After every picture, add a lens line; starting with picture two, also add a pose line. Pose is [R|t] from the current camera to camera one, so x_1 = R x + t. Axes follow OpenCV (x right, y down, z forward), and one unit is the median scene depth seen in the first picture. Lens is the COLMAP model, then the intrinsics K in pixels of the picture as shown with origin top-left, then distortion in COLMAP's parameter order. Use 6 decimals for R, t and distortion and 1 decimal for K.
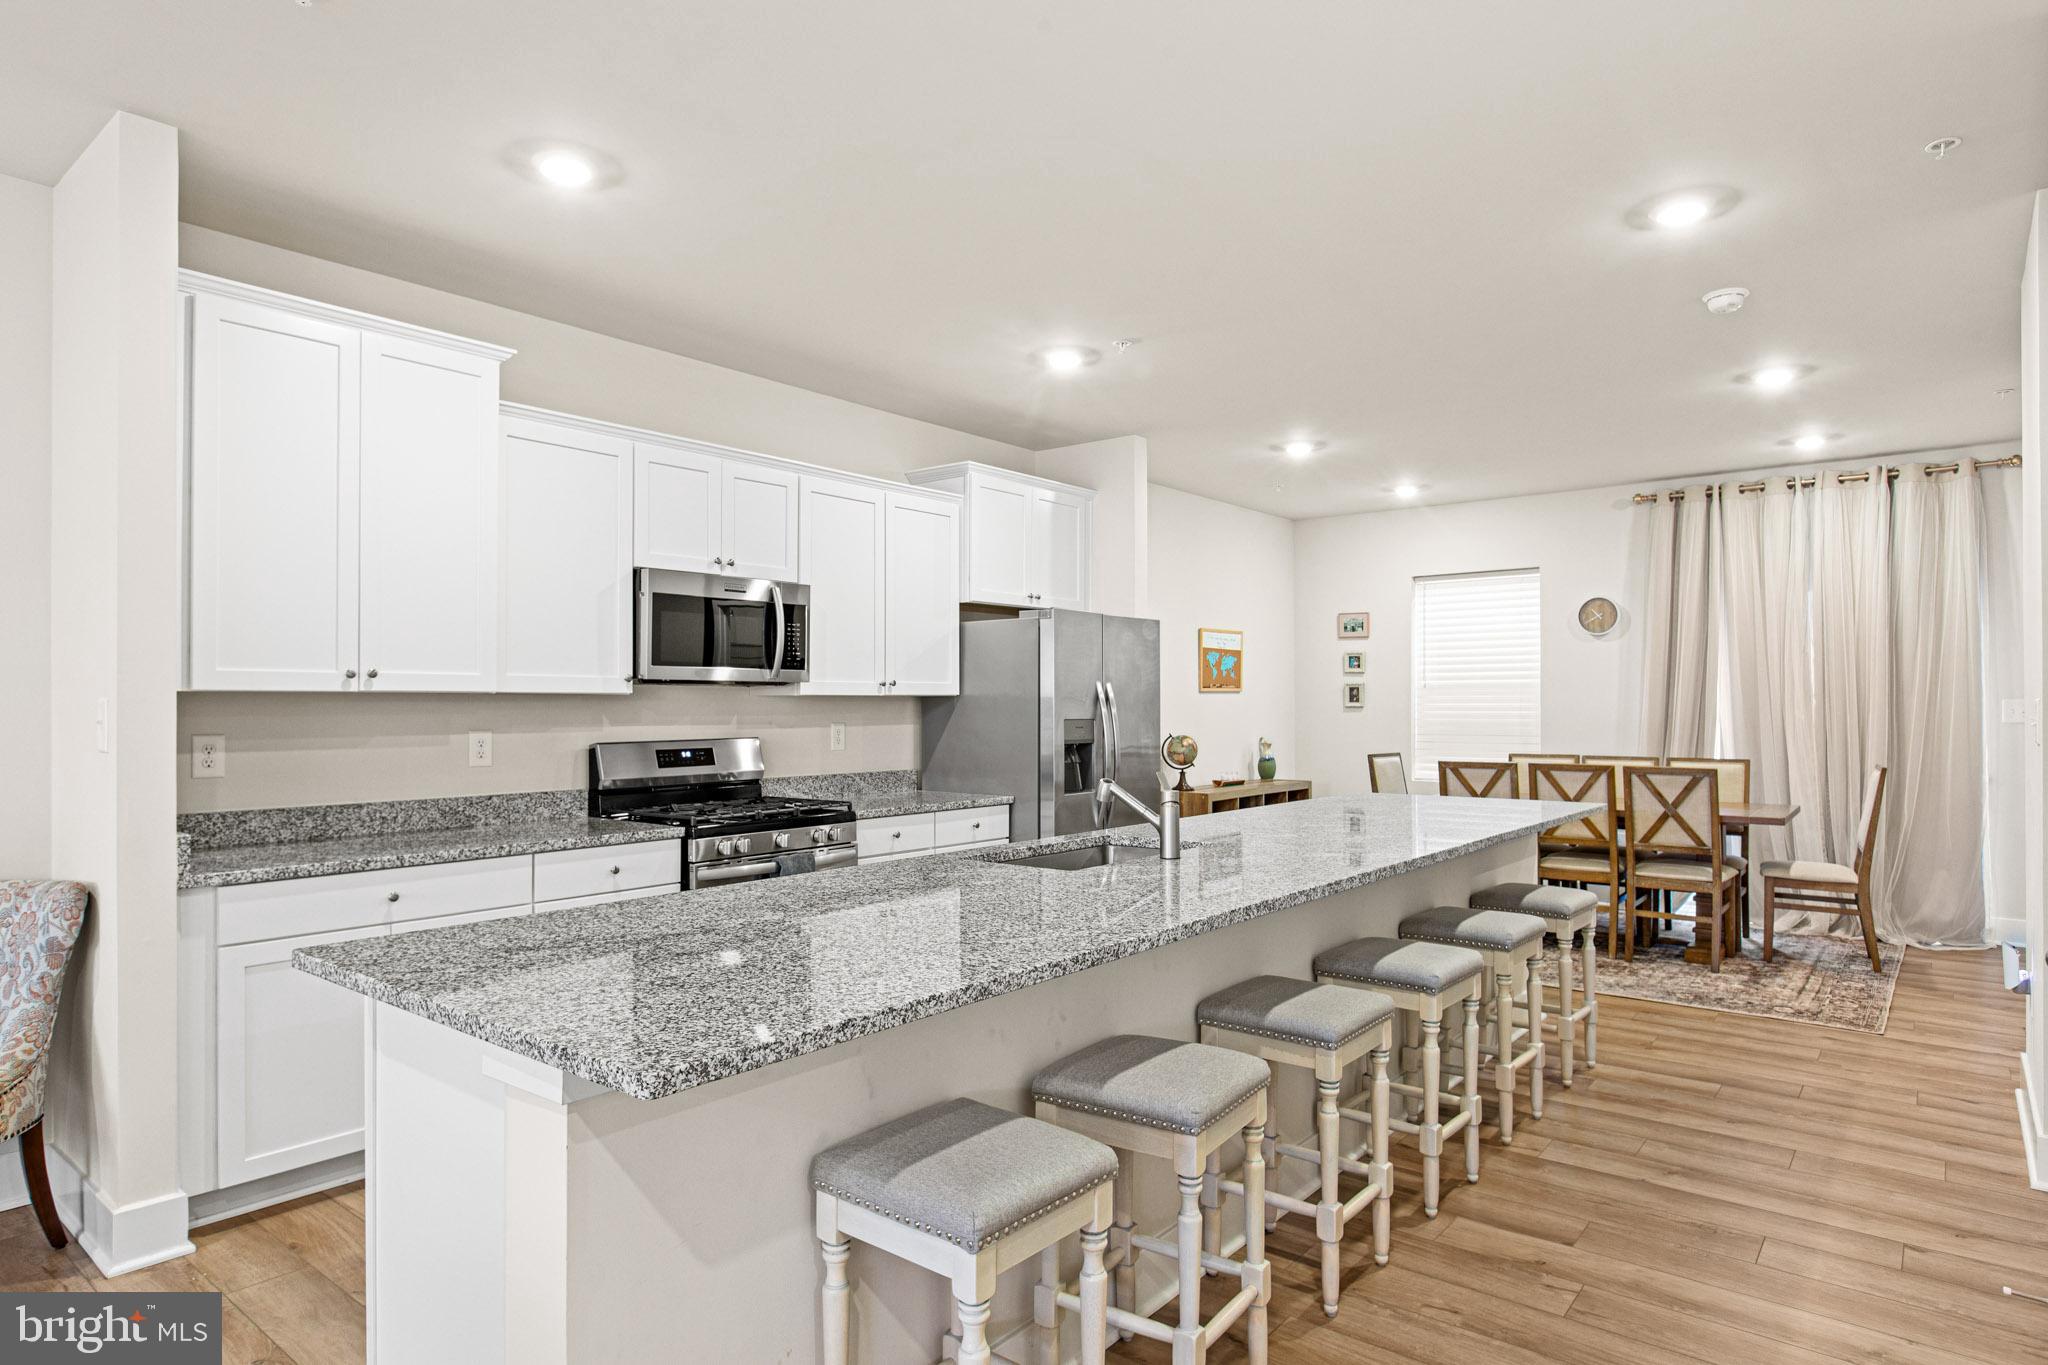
lens RADIAL K [[1144.3, 0, 1010.6], [0, 1144.3, 703.2], [0, 0, 1]] dist [-0.016911, 0.000659]
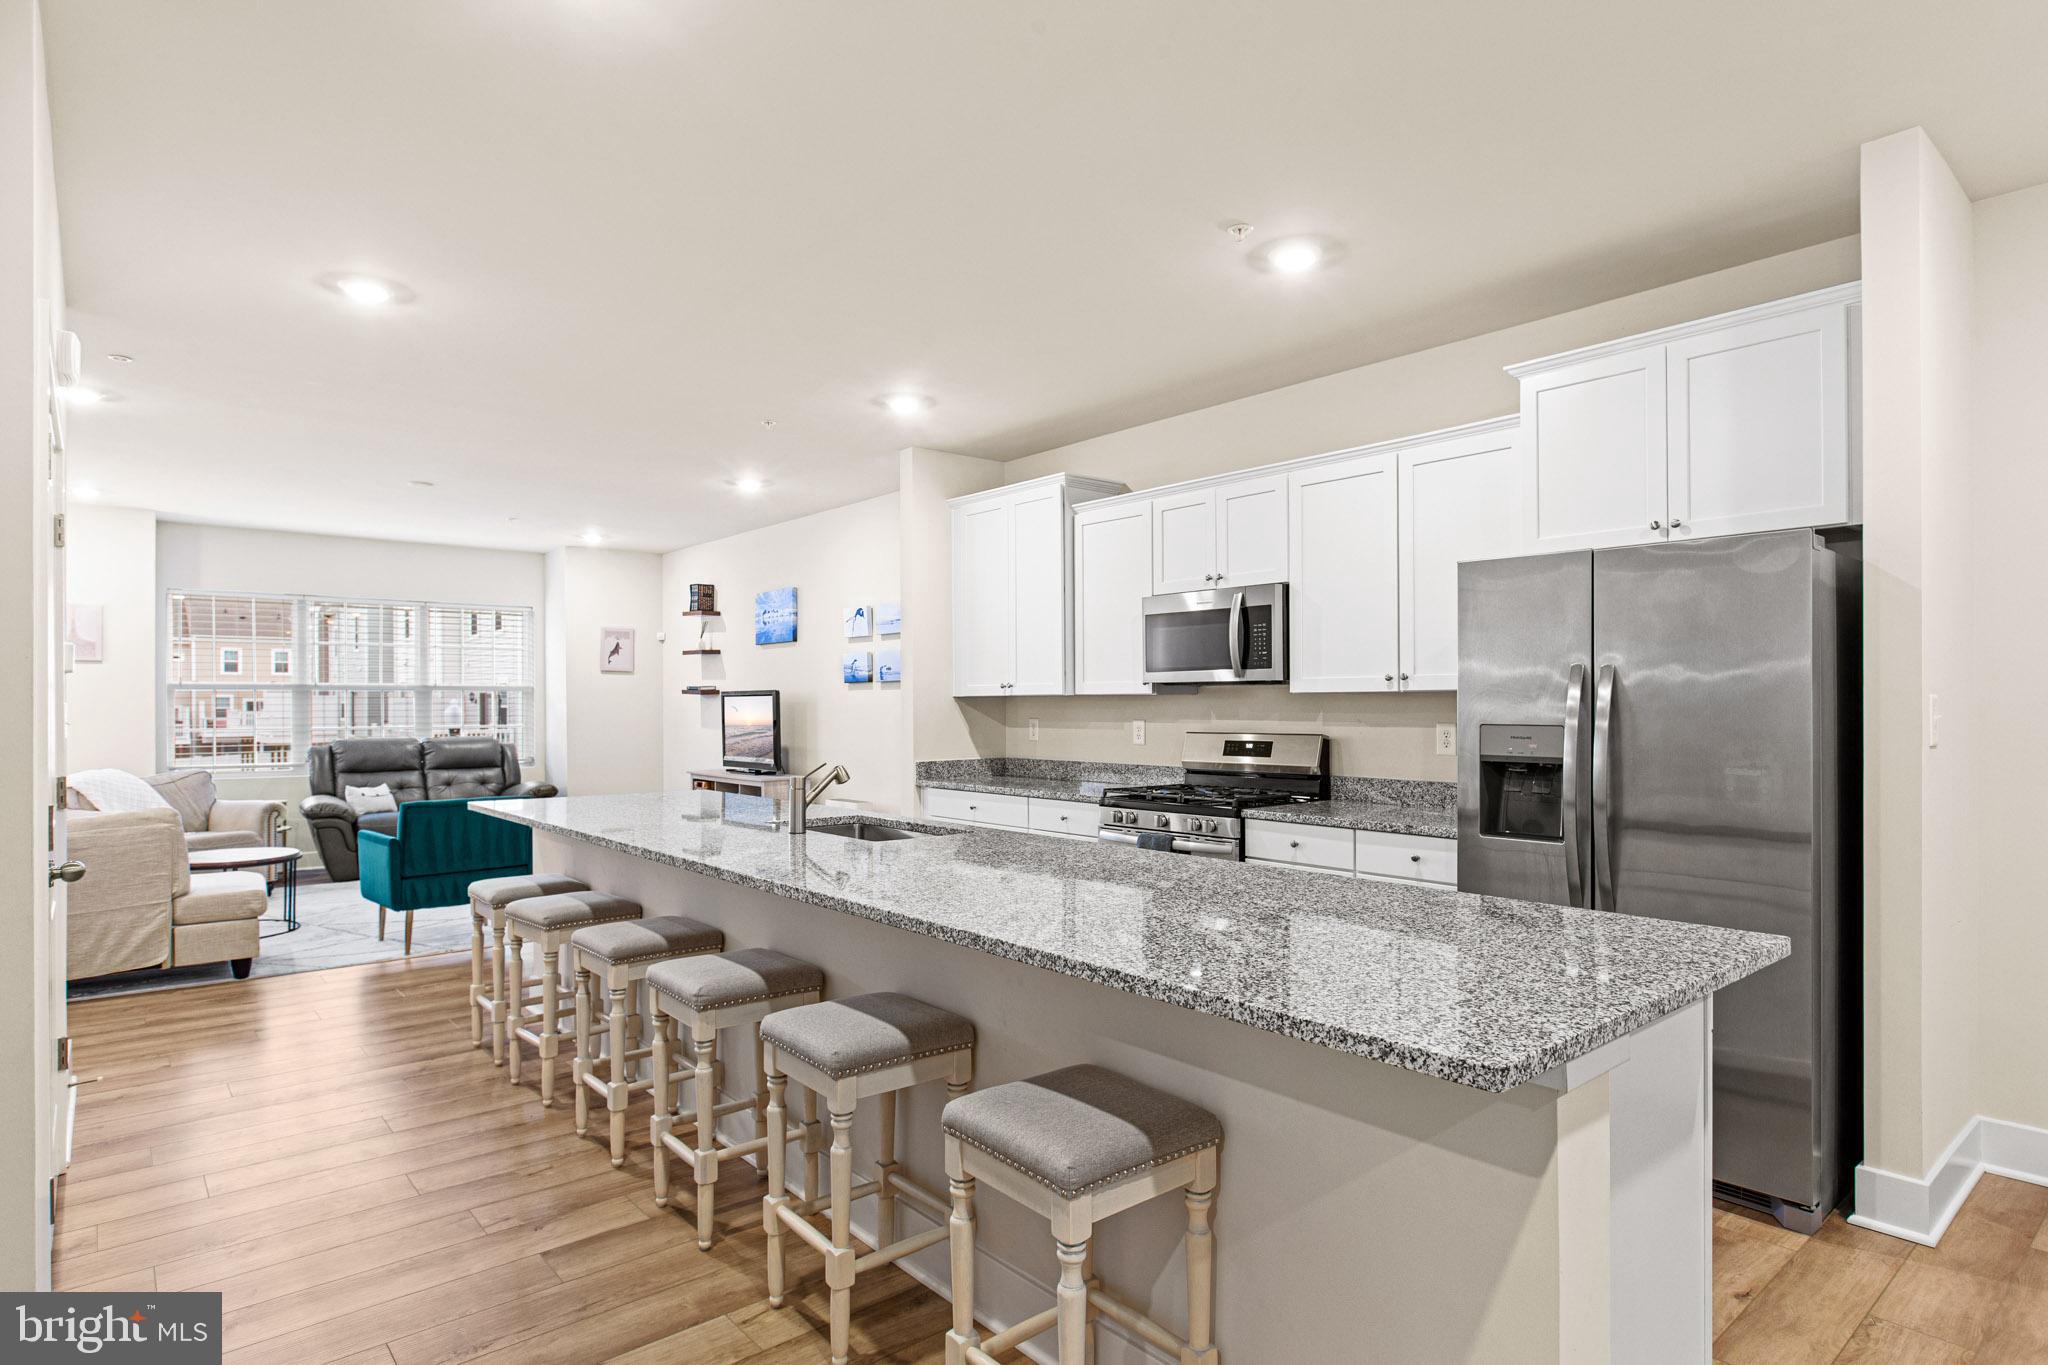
lens RADIAL K [[1093.4, 0, 1023.7], [0, 1093.4, 697.0], [0, 0, 1]] dist [-0.012719, 0.000358]
pose [[-0.169793, -0.003101, -0.985475, 0.659399], [0.003898, 0.999985, -0.003819, -0.000556], [0.985472, -0.004490, -0.169778, 0.766210]]
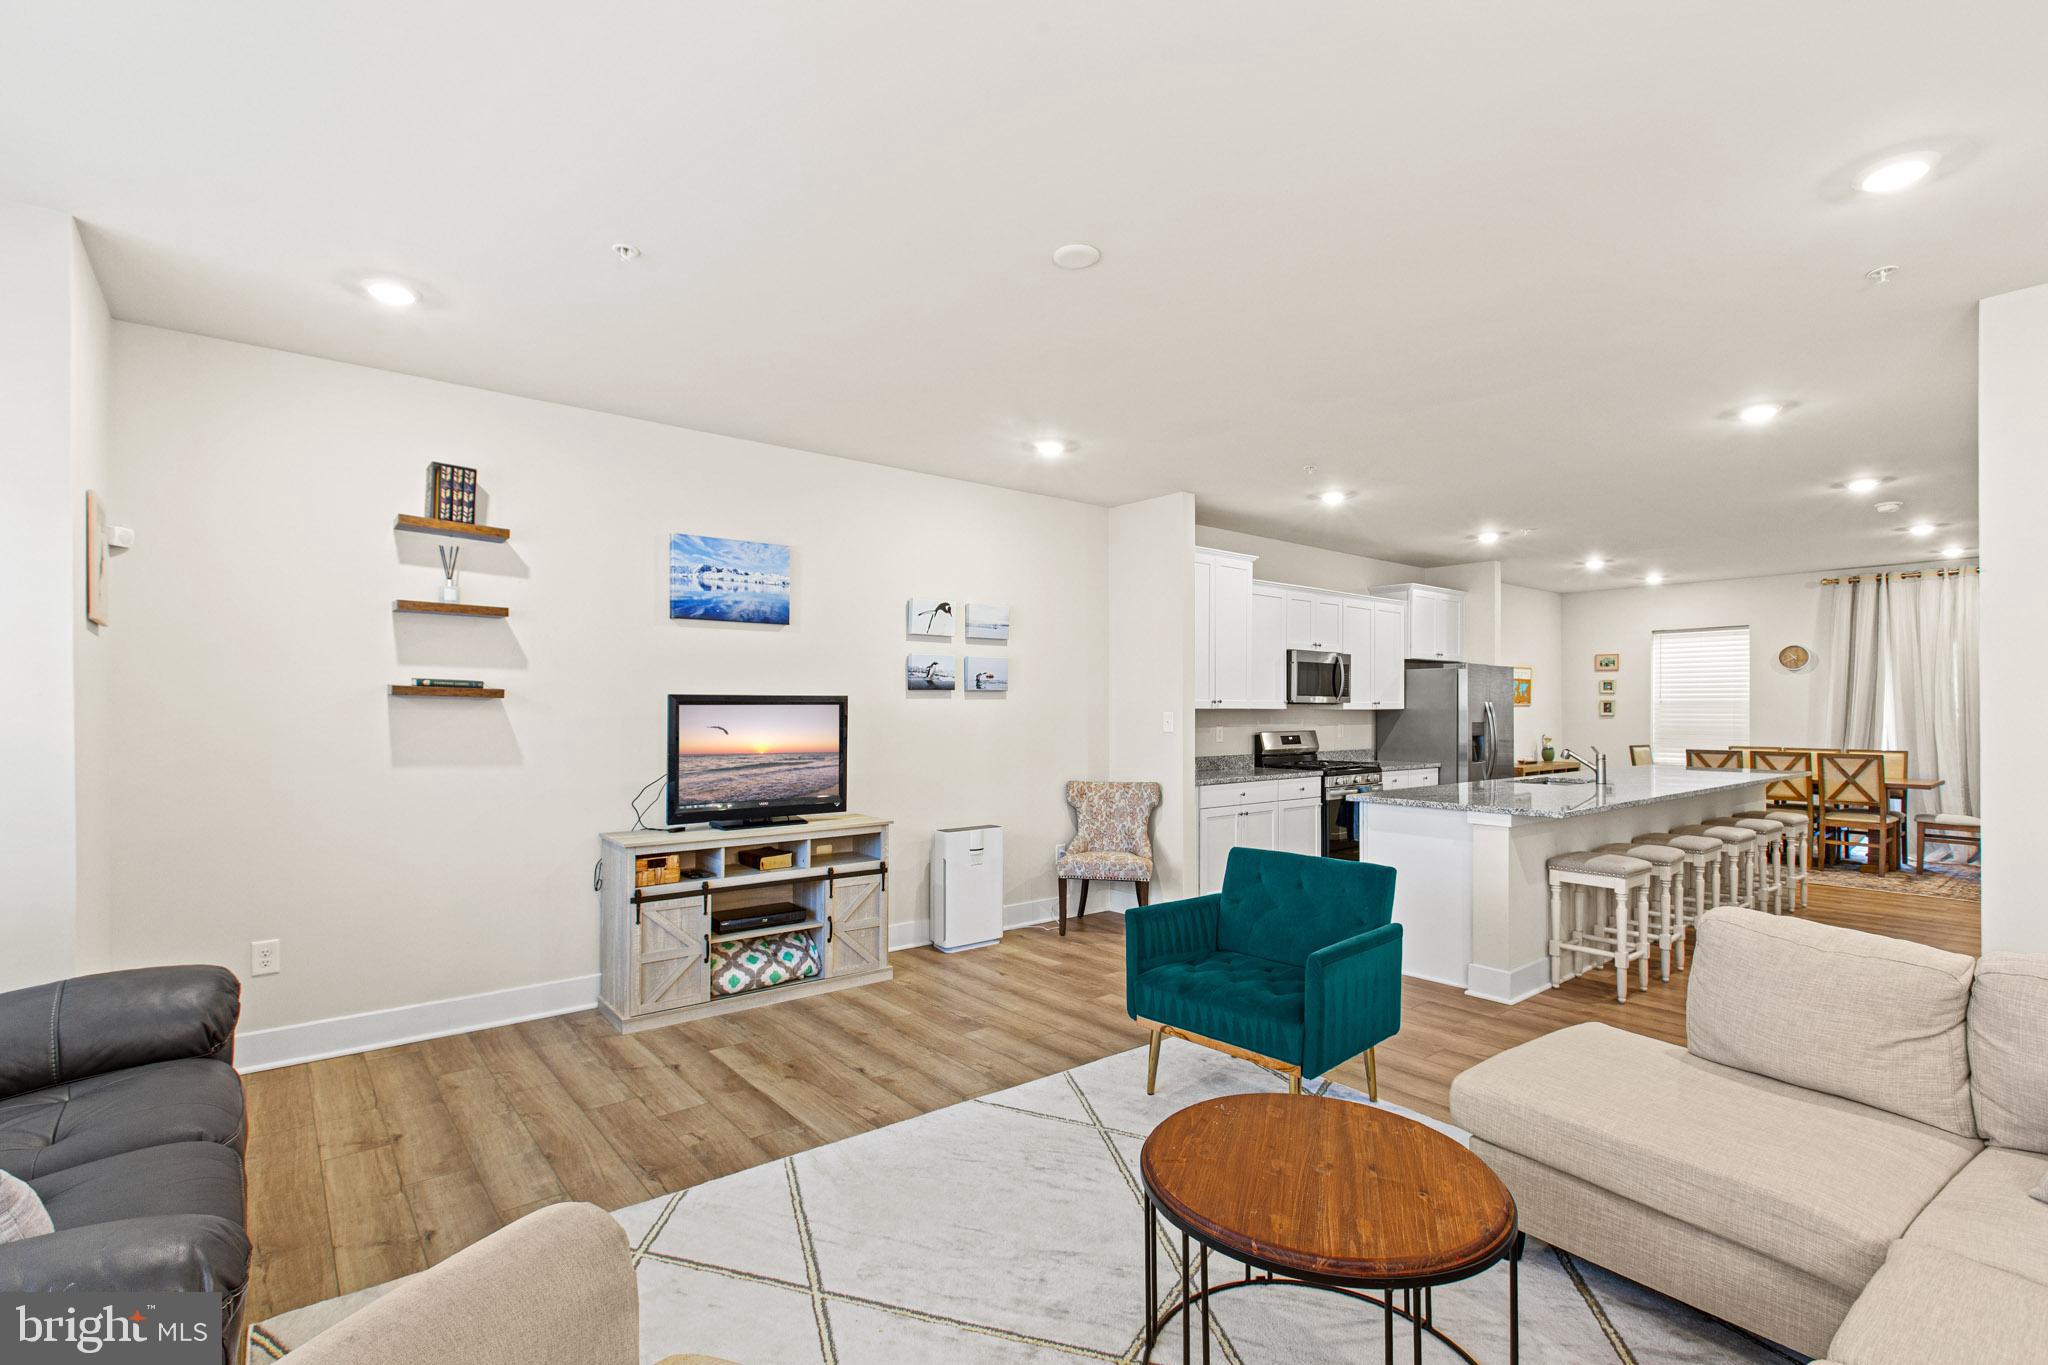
lens RADIAL K [[928.2, 0, 1009.7], [0, 928.2, 709.2], [0, 0, 1]] dist [-0.000635, -0.001665]
pose [[0.979509, 0.004012, -0.201359, -0.350719], [-0.003823, 0.999992, 0.001330, -0.005865], [0.201363, -0.000533, 0.979517, -0.573364]]
